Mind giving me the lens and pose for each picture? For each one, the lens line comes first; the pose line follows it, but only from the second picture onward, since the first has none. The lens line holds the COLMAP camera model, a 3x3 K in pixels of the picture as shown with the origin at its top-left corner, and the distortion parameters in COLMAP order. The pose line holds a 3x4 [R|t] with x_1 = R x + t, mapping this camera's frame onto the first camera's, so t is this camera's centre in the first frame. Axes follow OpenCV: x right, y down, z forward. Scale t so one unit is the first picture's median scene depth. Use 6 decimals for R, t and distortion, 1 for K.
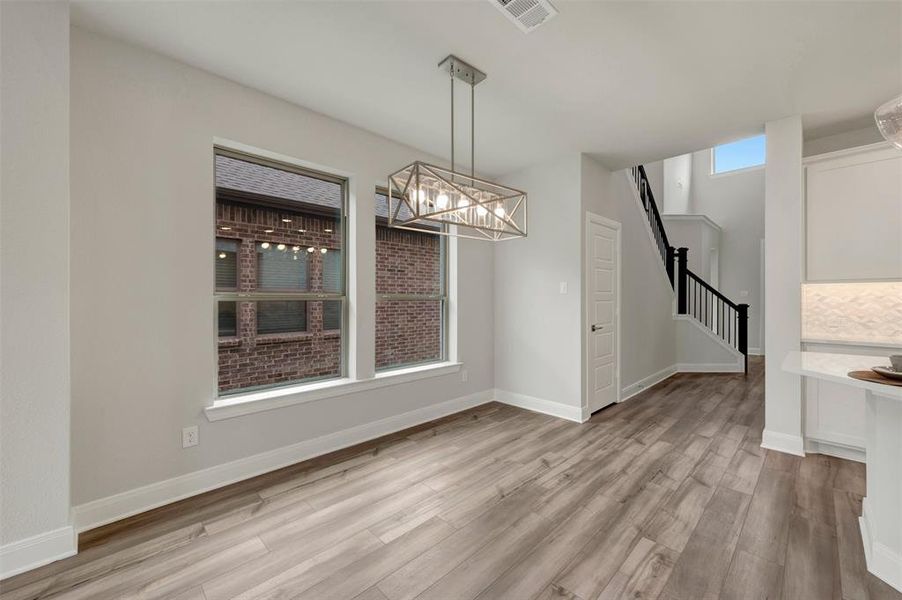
lens RADIAL K [[359.5, 0, 461.3], [0, 359.5, 301.9], [0, 0, 1]] dist [0.000266, 0.000843]
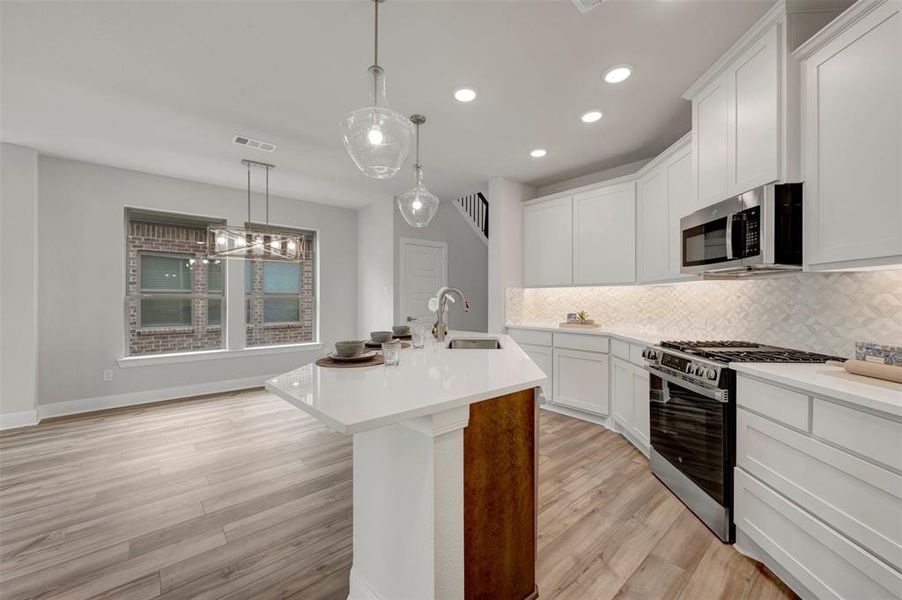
lens RADIAL K [[359.5, 0, 448.2], [0, 359.5, 296.9], [0, 0, 1]] dist [0.000266, 0.000843]
pose [[0.996928, 0.002546, -0.078288, 0.802352], [-0.003648, 0.999896, -0.013939, 0.006203], [0.078245, 0.014182, 0.996833, -0.487264]]
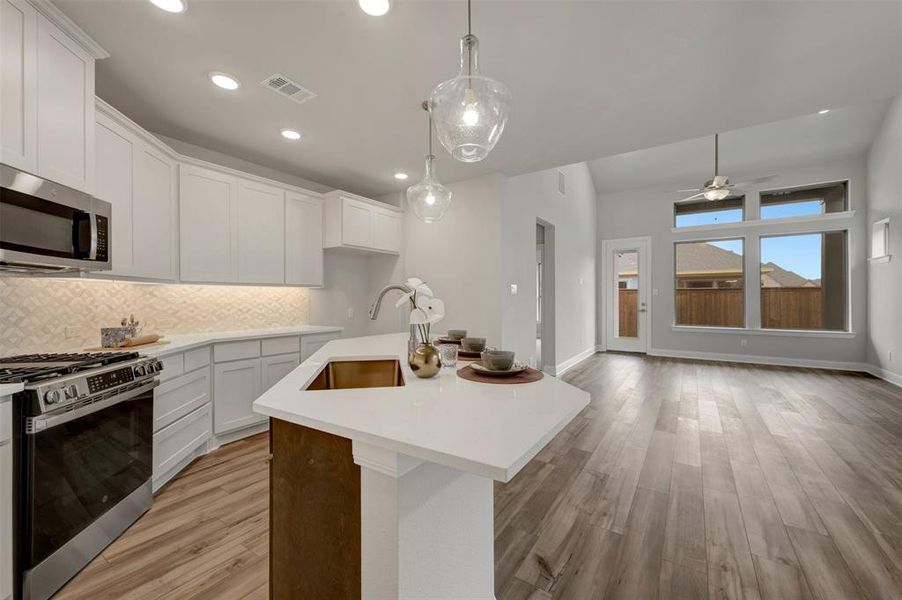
lens RADIAL K [[359.5, 0, 458.0], [0, 359.5, 297.0], [0, 0, 1]] dist [0.000266, 0.000843]
pose [[-0.979997, 0.004762, -0.198956, 0.760737], [0.003566, 0.999973, 0.006370, -0.010136], [0.198981, 0.005533, -0.979988, 0.977359]]
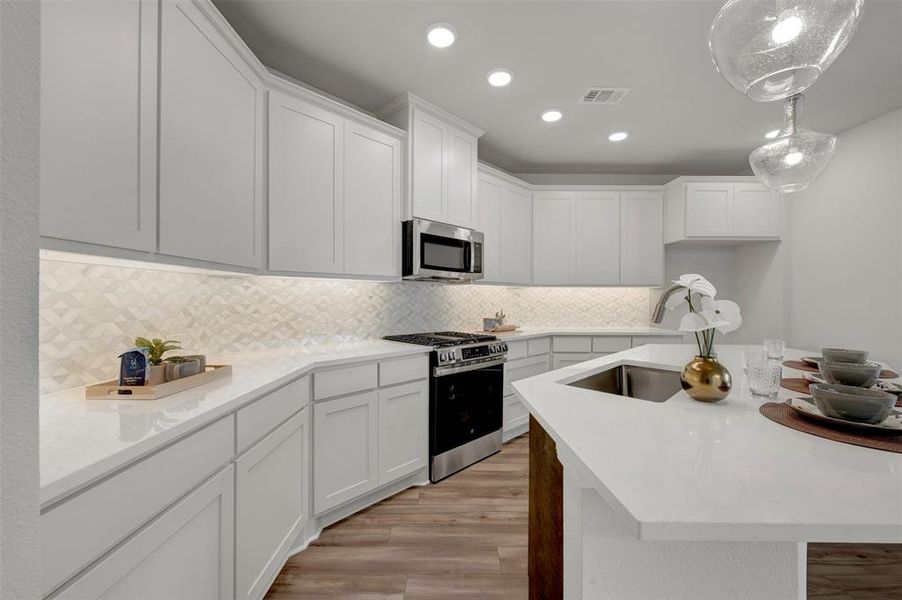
lens RADIAL K [[359.5, 0, 453.6], [0, 359.5, 296.9], [0, 0, 1]] dist [0.000266, 0.000843]
pose [[-0.710077, 0.002905, 0.704118, 0.620358], [0.004967, 0.999987, 0.000883, -0.009254], [-0.704107, 0.004125, -0.710082, 0.945042]]
